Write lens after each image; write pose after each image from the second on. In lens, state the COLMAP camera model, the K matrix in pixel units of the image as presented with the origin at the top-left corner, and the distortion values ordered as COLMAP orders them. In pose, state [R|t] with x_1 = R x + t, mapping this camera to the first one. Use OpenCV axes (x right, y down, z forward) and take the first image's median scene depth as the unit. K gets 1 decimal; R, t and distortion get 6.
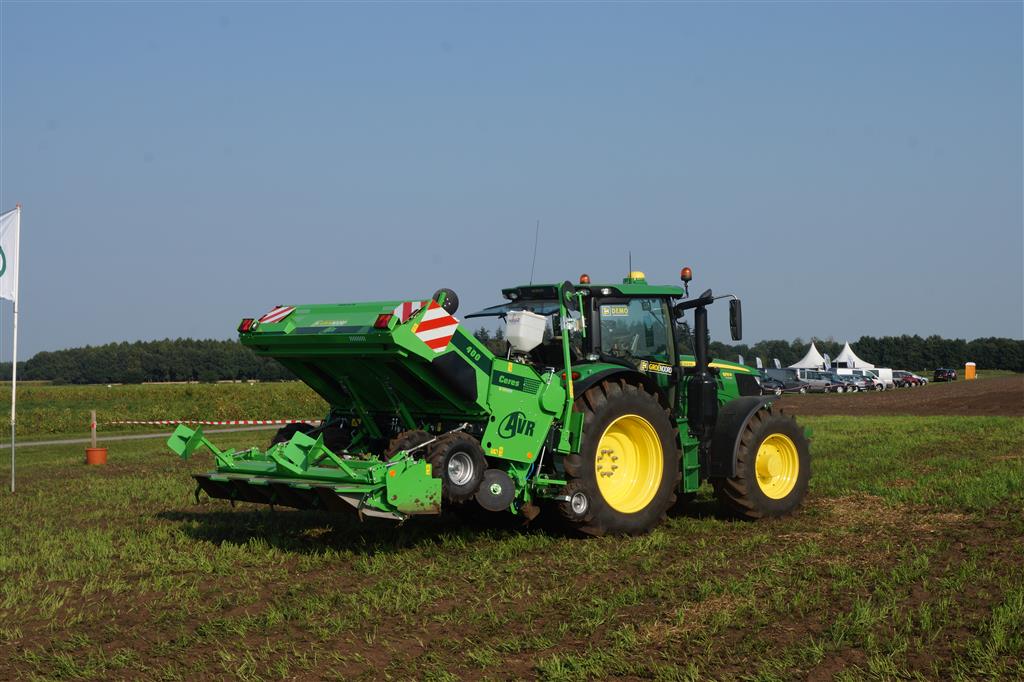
lens RADIAL K [[1529.6, 0, 512.0], [0, 1529.6, 341.0], [0, 0, 1]] dist [0.018370, 0.023481]
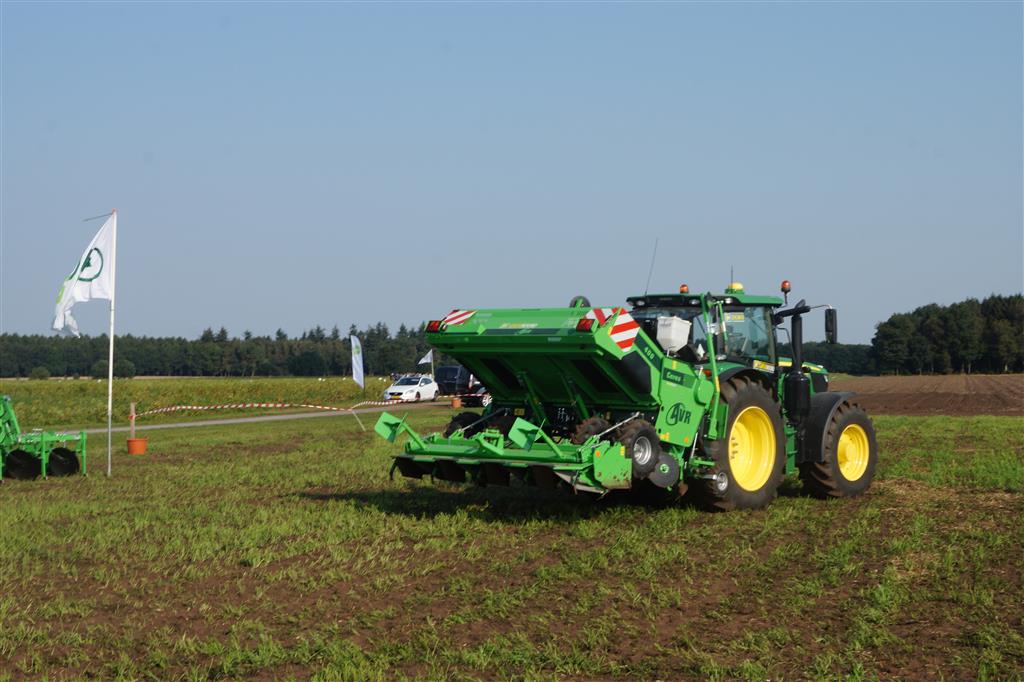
lens RADIAL K [[1529.6, 0, 512.0], [0, 1529.6, 341.0], [0, 0, 1]] dist [0.018370, 0.023481]
pose [[0.994250, 0.011003, 0.106518, -0.244469], [-0.011014, 0.999939, -0.000490, 0.000656], [-0.106517, -0.000686, 0.994311, -0.150900]]
